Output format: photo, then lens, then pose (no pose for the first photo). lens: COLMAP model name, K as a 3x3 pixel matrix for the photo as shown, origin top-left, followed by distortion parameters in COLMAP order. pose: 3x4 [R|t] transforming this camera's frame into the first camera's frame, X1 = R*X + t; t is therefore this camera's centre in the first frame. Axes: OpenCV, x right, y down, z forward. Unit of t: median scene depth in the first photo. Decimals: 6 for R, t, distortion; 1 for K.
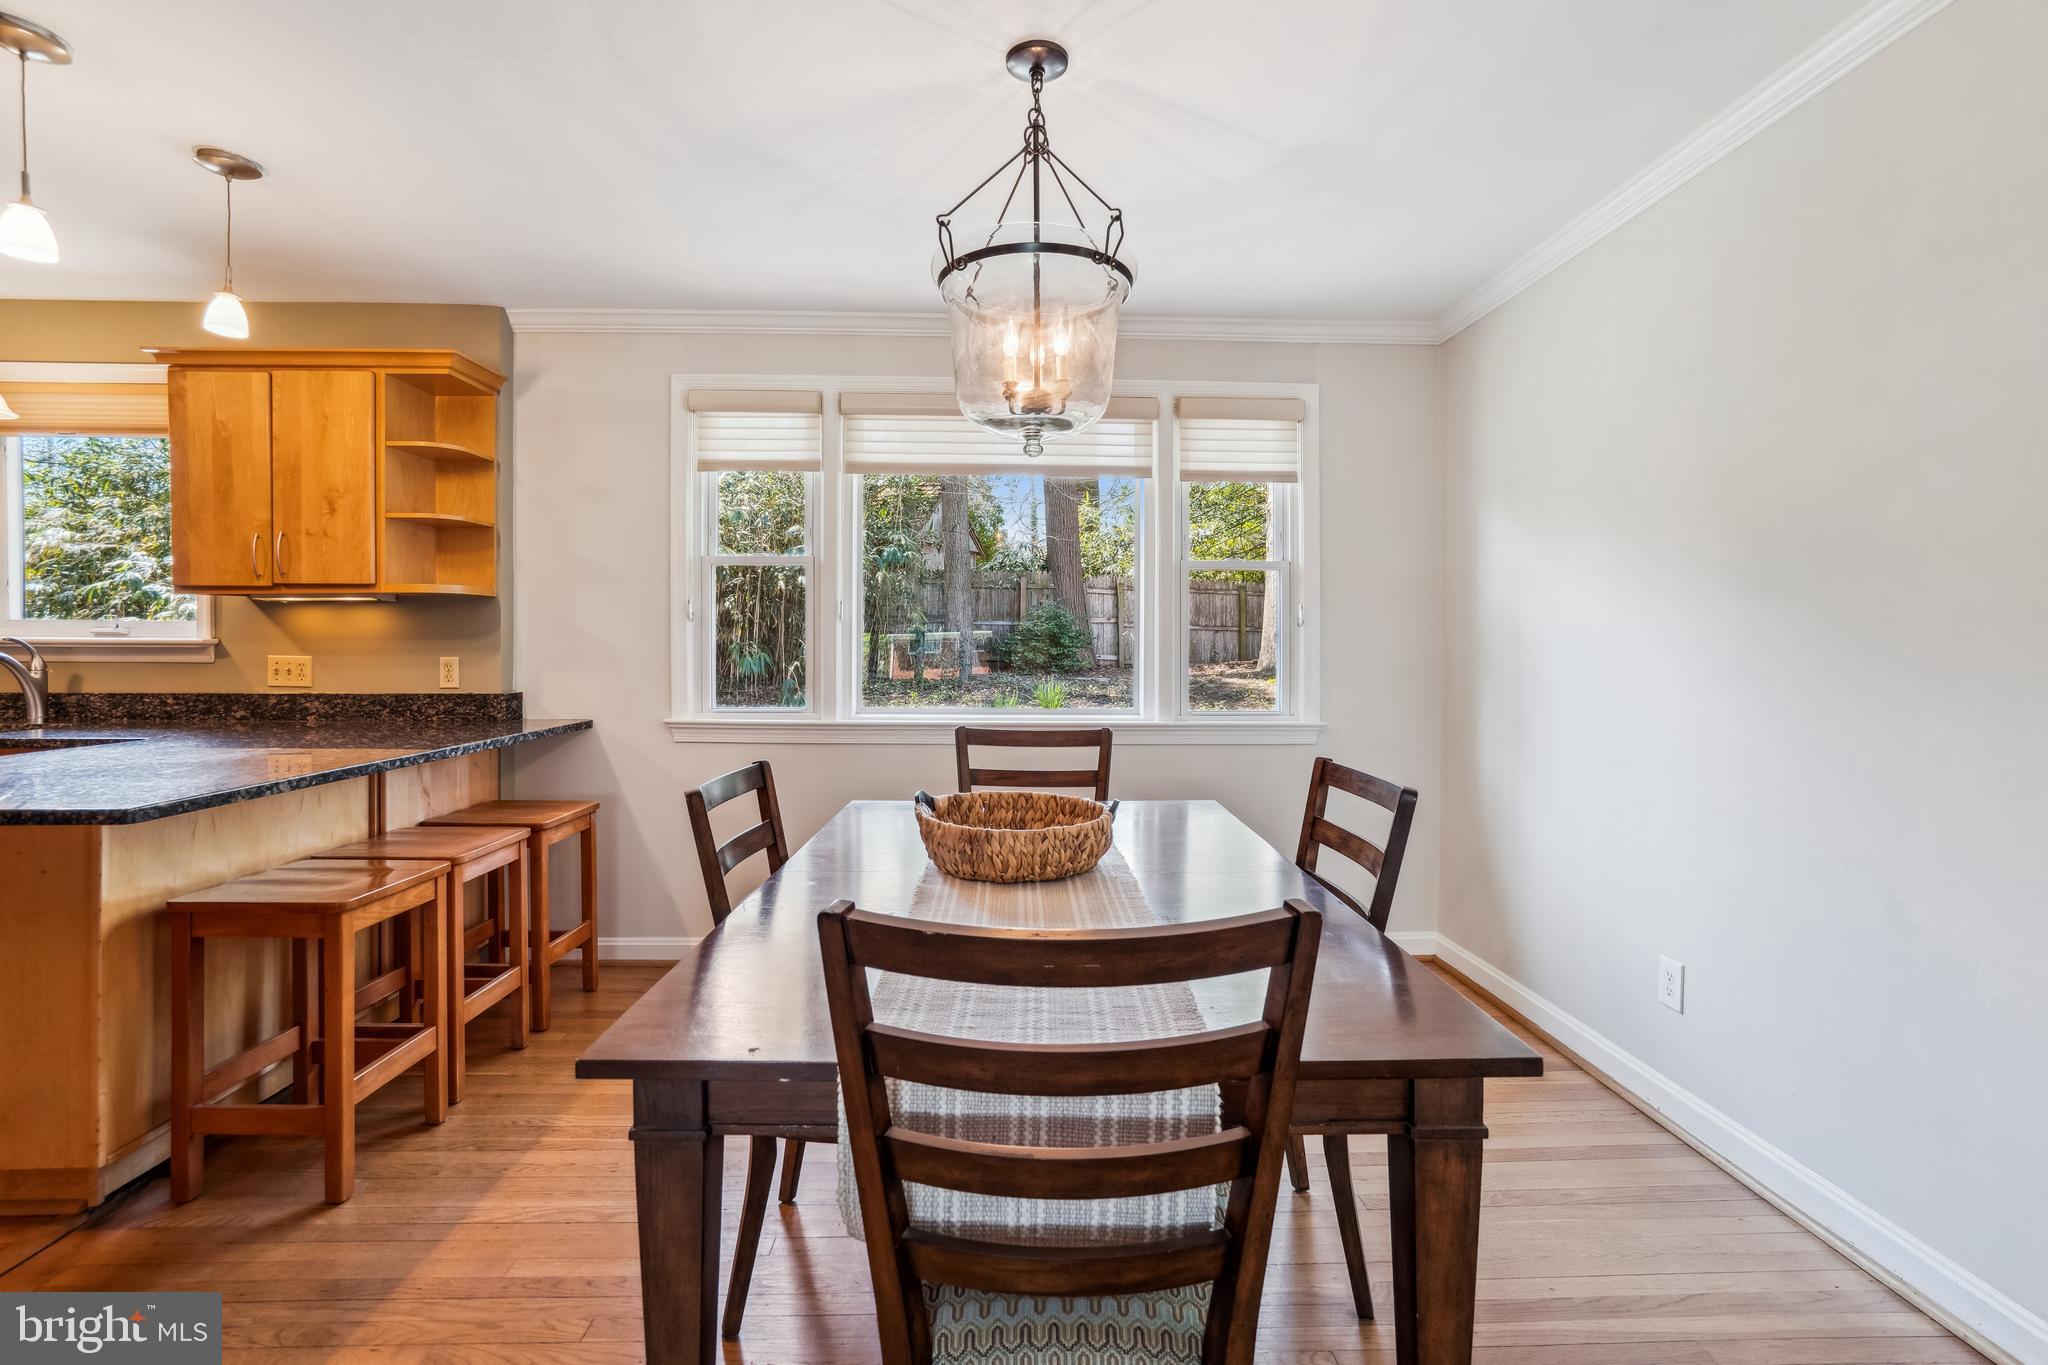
lens RADIAL K [[933.2, 0, 1018.4], [0, 933.2, 662.3], [0, 0, 1]] dist [-0.047854, 0.024219]
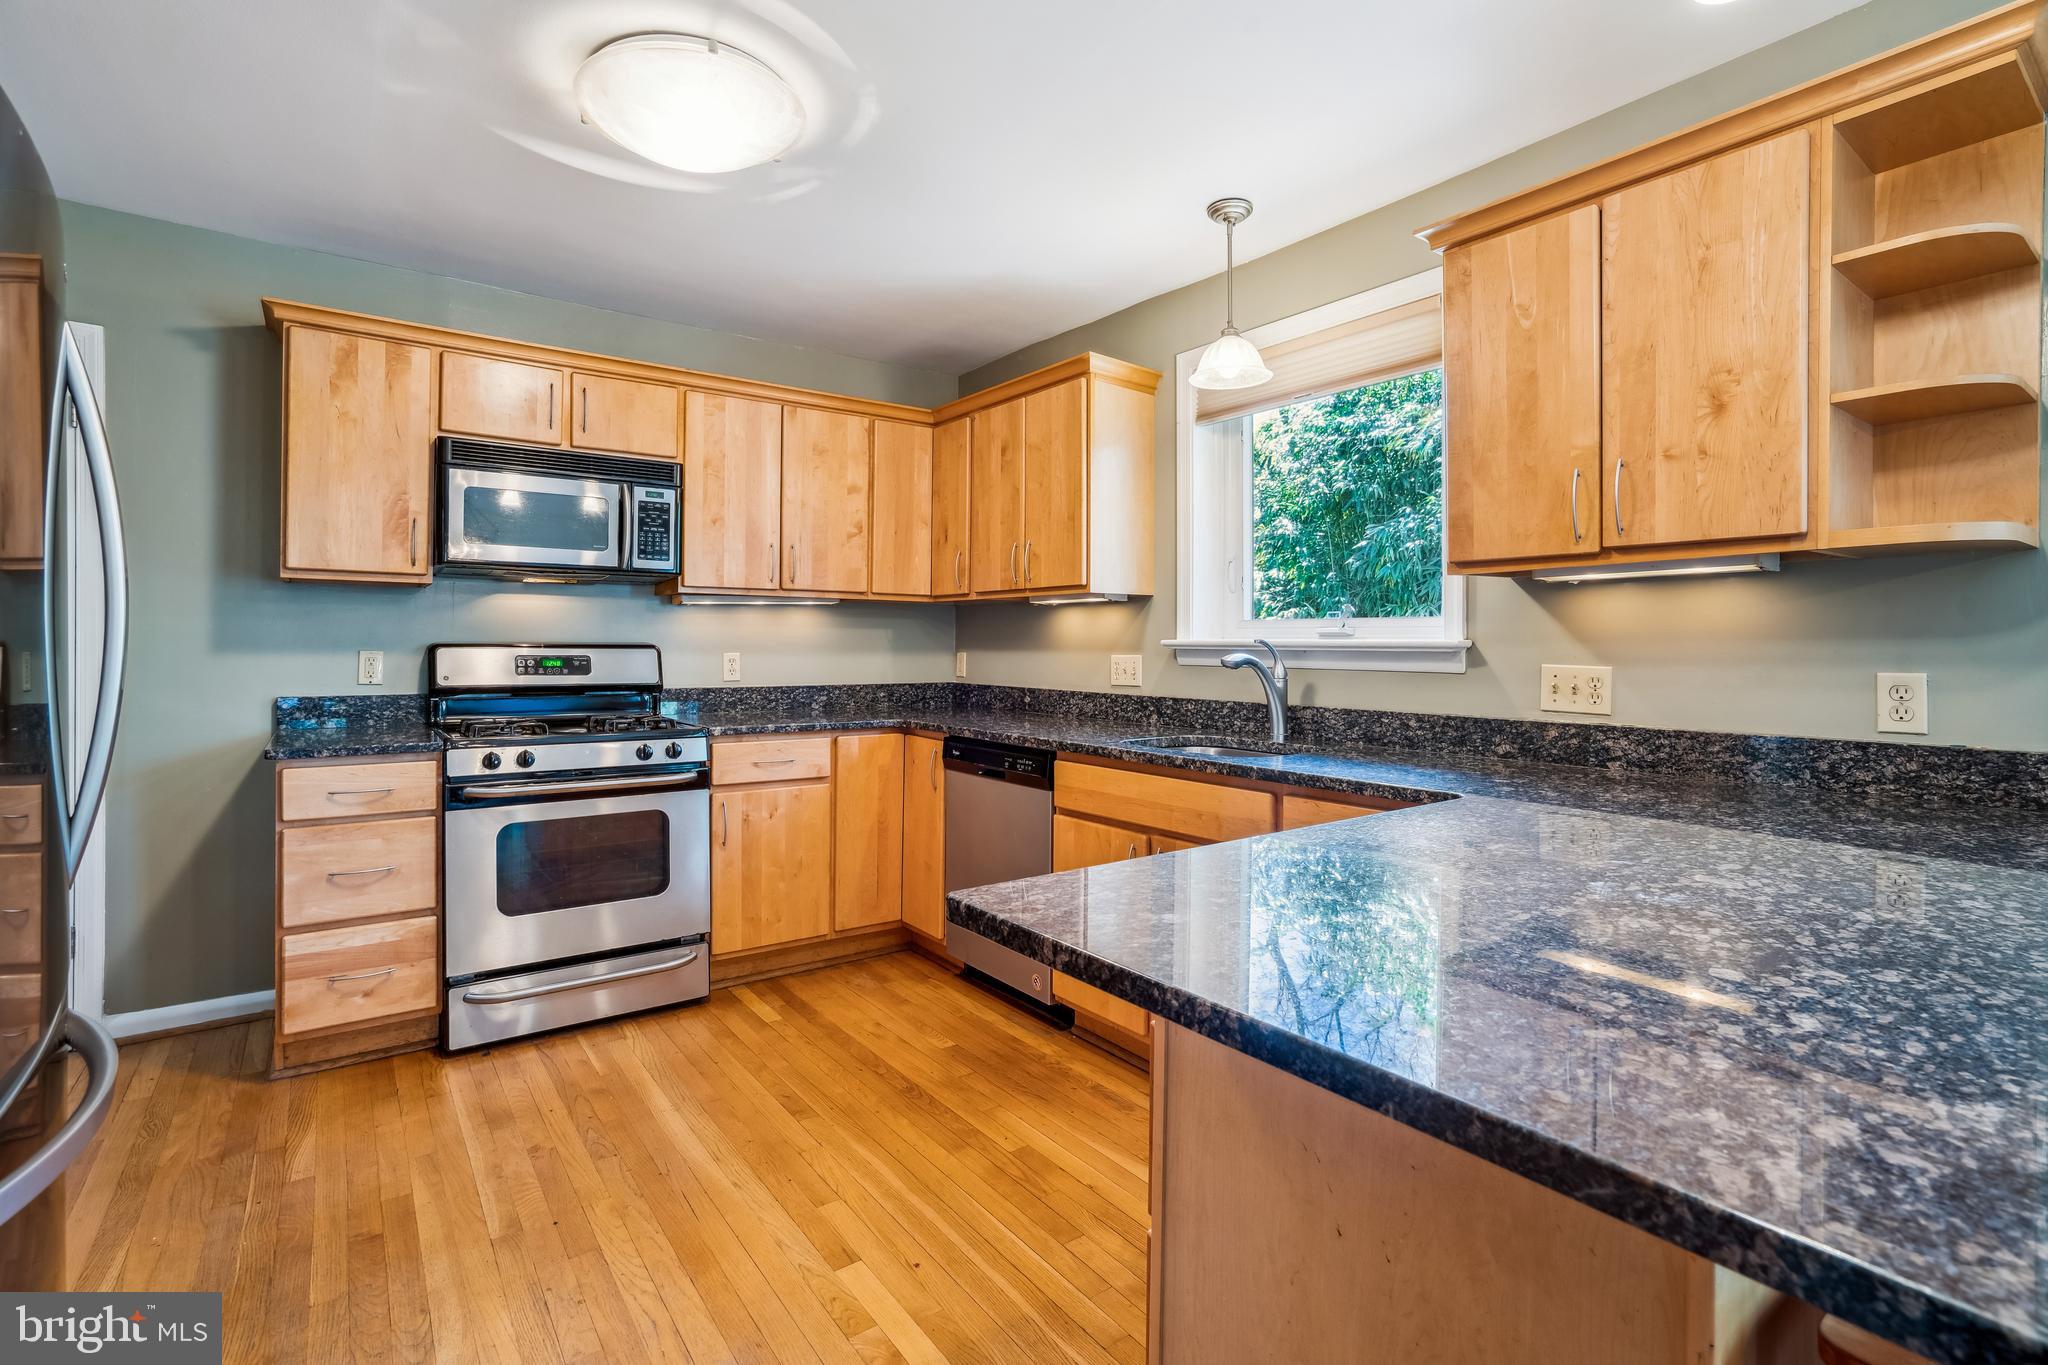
lens RADIAL K [[951.9, 0, 1029.9], [0, 951.9, 648.1], [0, 0, 1]] dist [-0.045749, 0.028639]
pose [[0.569853, 0.001848, -0.821745, -0.476404], [-0.018974, 0.999760, -0.010909, -0.004655], [0.821528, 0.021808, 0.569751, 0.304407]]
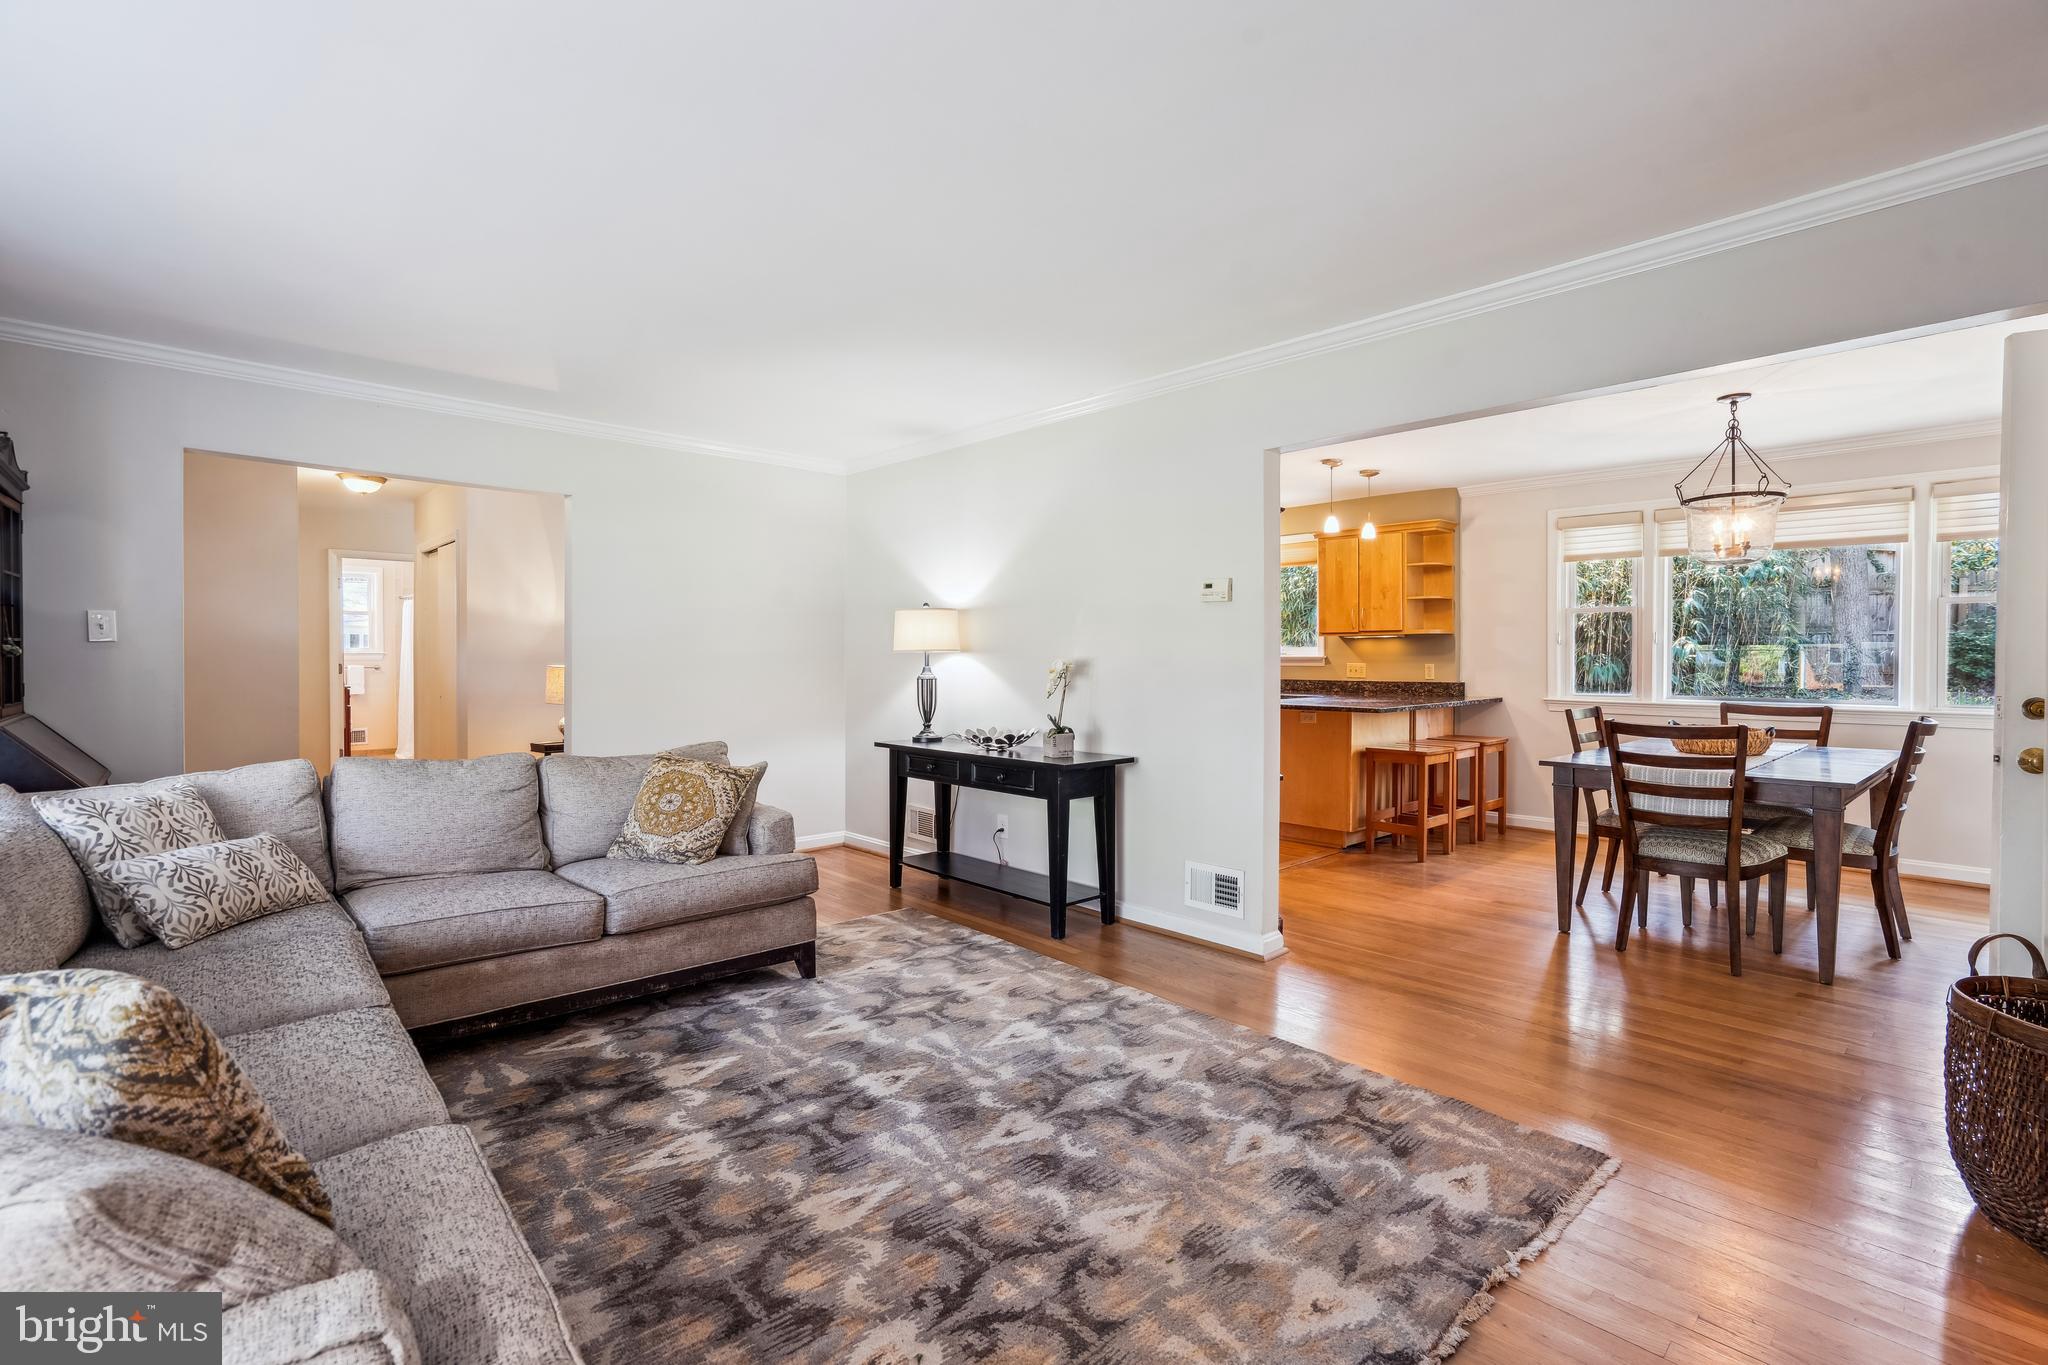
lens RADIAL K [[933.2, 0, 1018.4], [0, 933.2, 662.3], [0, 0, 1]] dist [-0.047854, 0.024219]
pose [[0.657585, 0.001926, -0.753378, 0.326001], [-0.012635, 0.999884, -0.008472, 0.019535], [0.753275, 0.015089, 0.657533, -1.044159]]
